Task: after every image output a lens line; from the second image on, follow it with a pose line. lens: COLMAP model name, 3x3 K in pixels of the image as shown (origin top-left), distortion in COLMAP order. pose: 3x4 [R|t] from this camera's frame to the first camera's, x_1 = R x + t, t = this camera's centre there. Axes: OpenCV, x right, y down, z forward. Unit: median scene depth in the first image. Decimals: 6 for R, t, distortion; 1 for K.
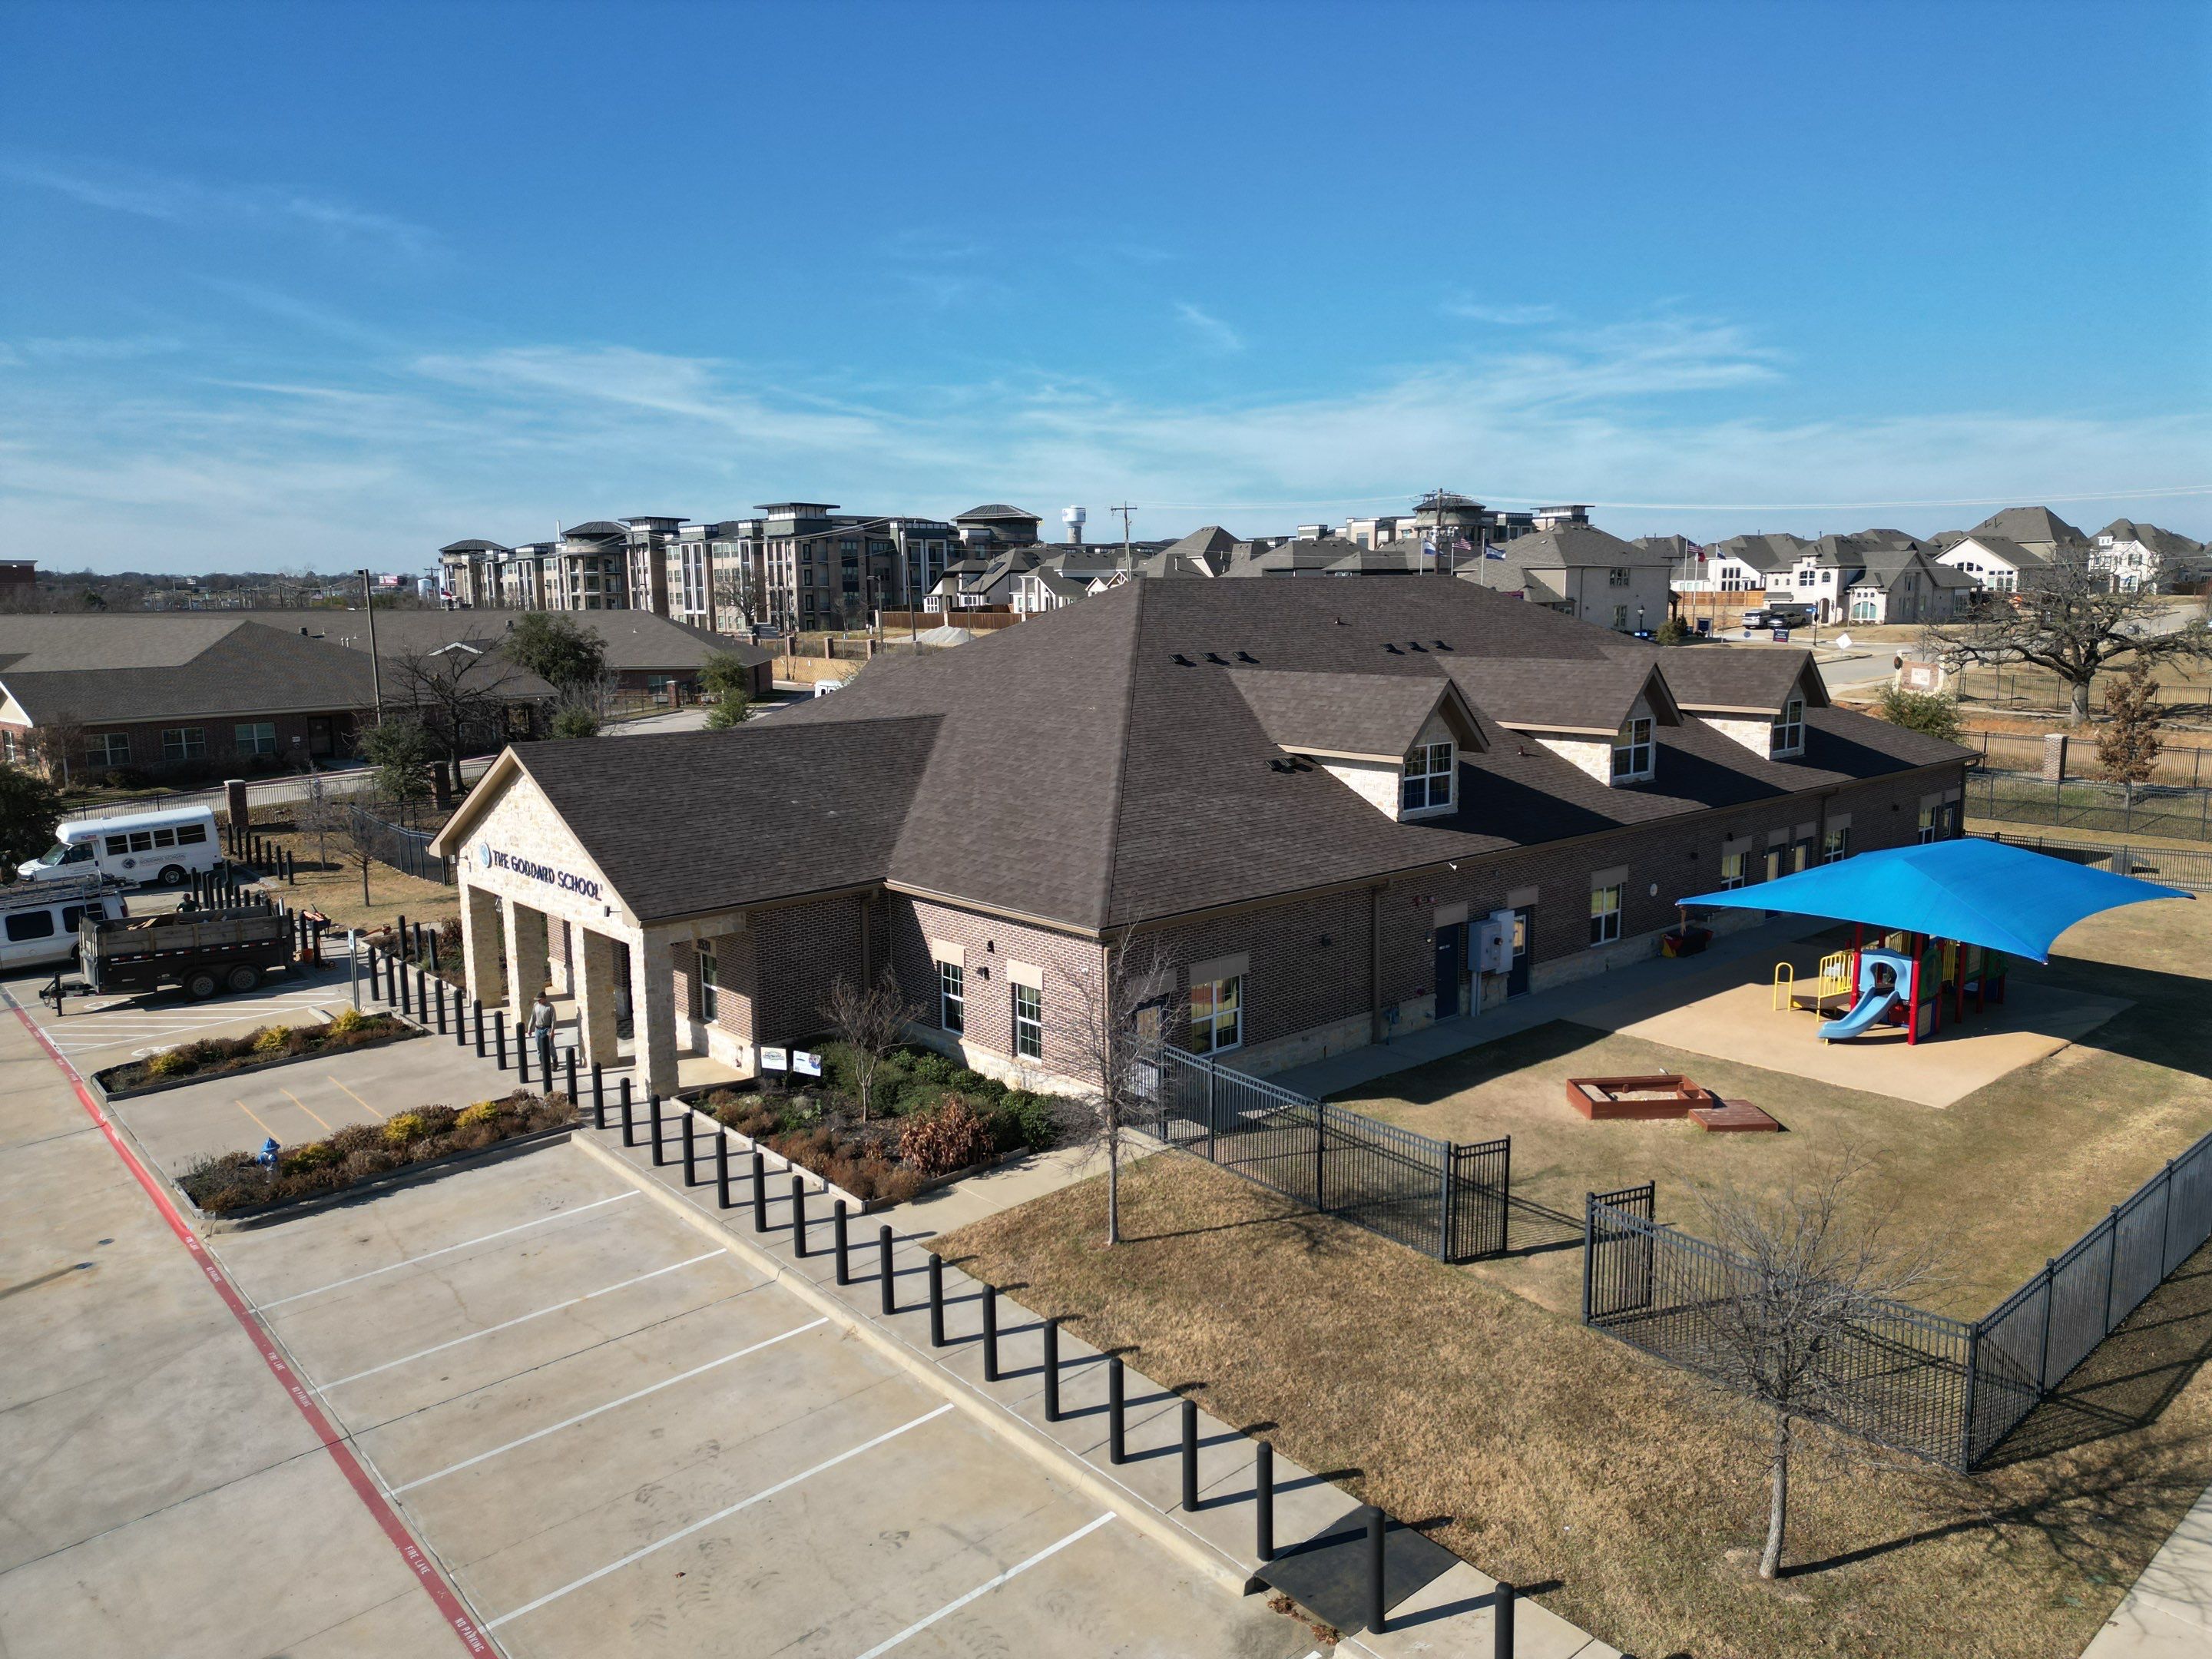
lens RADIAL K [[1547.8, 0, 1118.3], [0, 1547.8, 822.4], [0, 0, 1]] dist [0.053444, -0.043002]
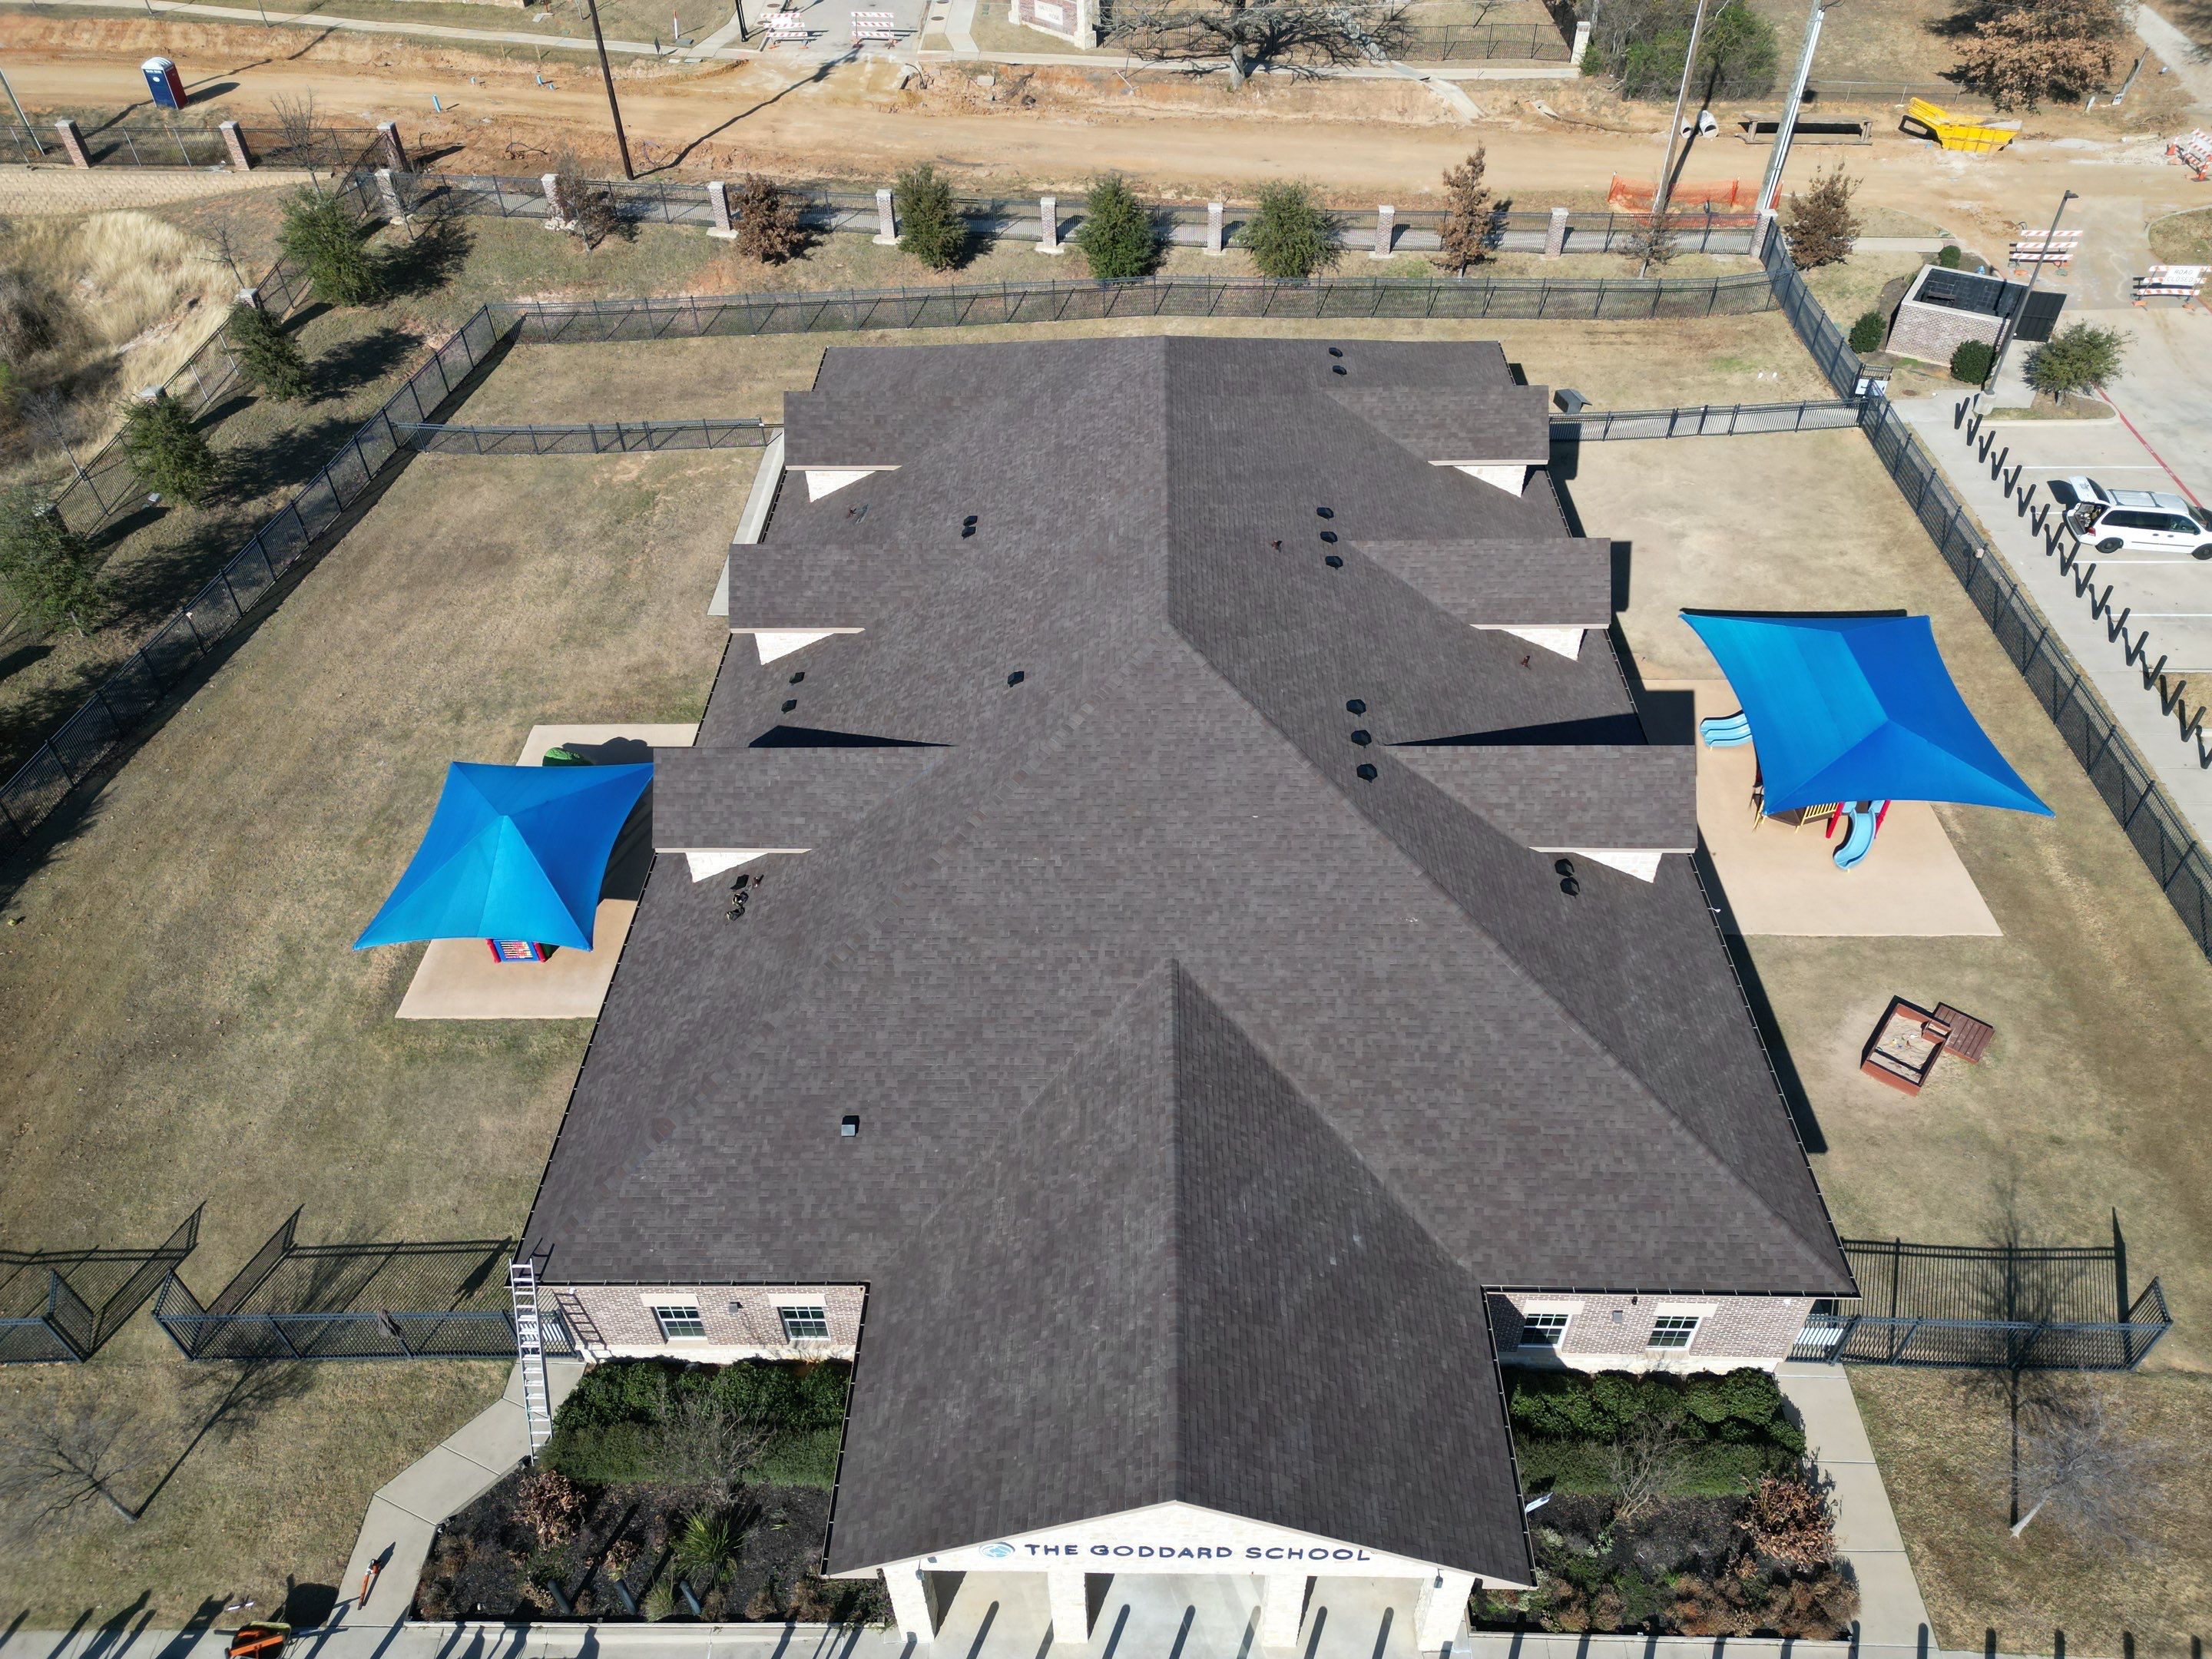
lens RADIAL K [[1547.8, 0, 1118.3], [0, 1547.8, 822.4], [0, 0, 1]] dist [0.053444, -0.043002]
pose [[0.677695, -0.494009, 0.544687, -0.138374], [0.115500, 0.803042, 0.584623, -0.155476], [-0.726216, -0.333285, 0.601275, 0.147676]]
